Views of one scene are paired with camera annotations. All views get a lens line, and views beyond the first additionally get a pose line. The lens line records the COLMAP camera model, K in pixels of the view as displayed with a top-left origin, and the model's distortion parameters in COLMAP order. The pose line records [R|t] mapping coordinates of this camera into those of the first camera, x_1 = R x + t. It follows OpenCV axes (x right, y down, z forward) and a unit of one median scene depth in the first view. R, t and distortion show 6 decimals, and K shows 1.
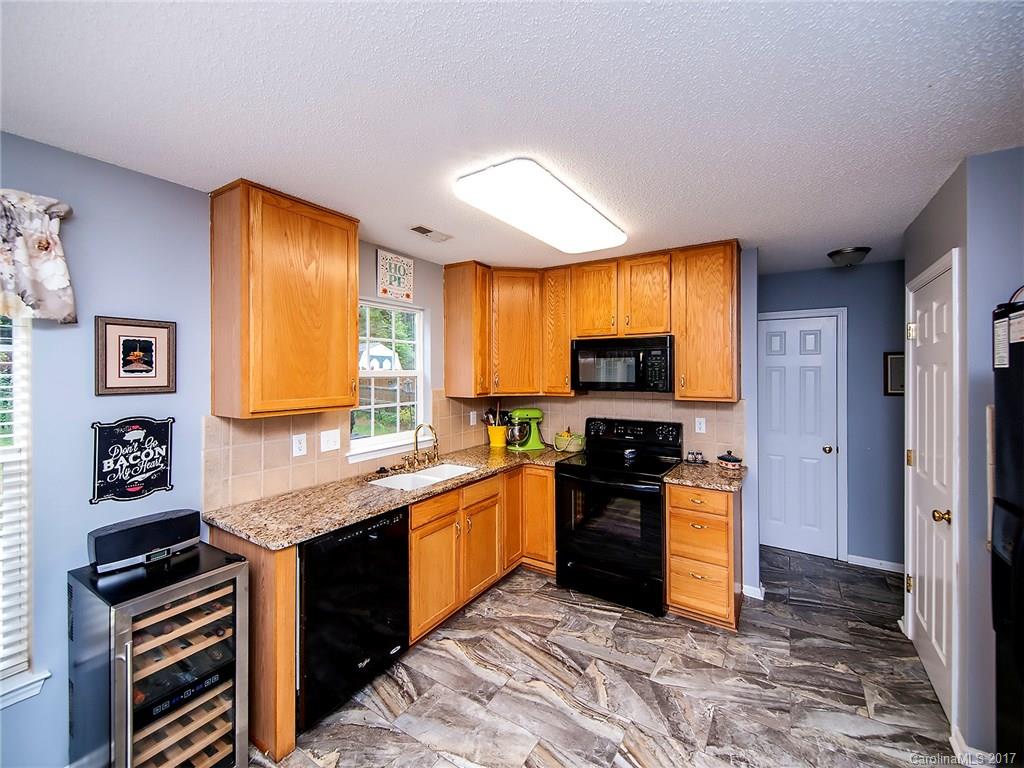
lens RADIAL K [[426.0, 0, 509.2], [0, 426.0, 373.9], [0, 0, 1]] dist [0.023143, -0.011056]
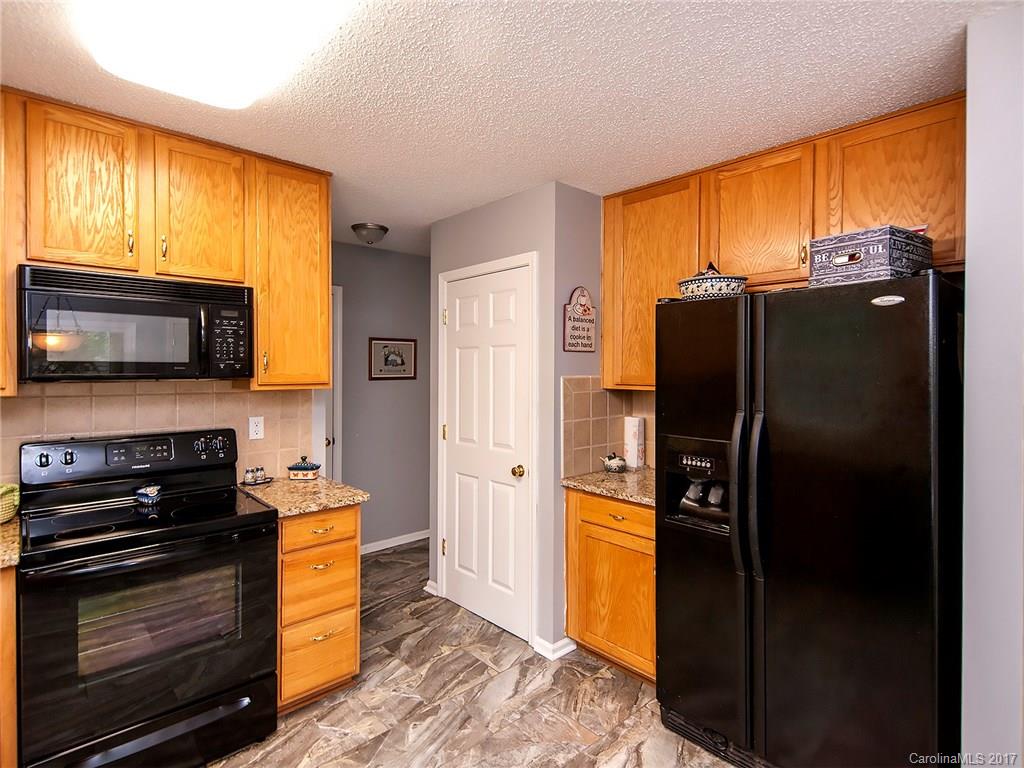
lens RADIAL K [[532.7, 0, 509.0], [0, 532.7, 376.6], [0, 0, 1]] dist [0.025577, -0.000038]
pose [[0.251709, -0.013774, 0.967705, -0.395124], [-0.001597, 0.999891, 0.014648, 0.037954], [-0.967802, -0.005233, 0.251660, 0.579981]]
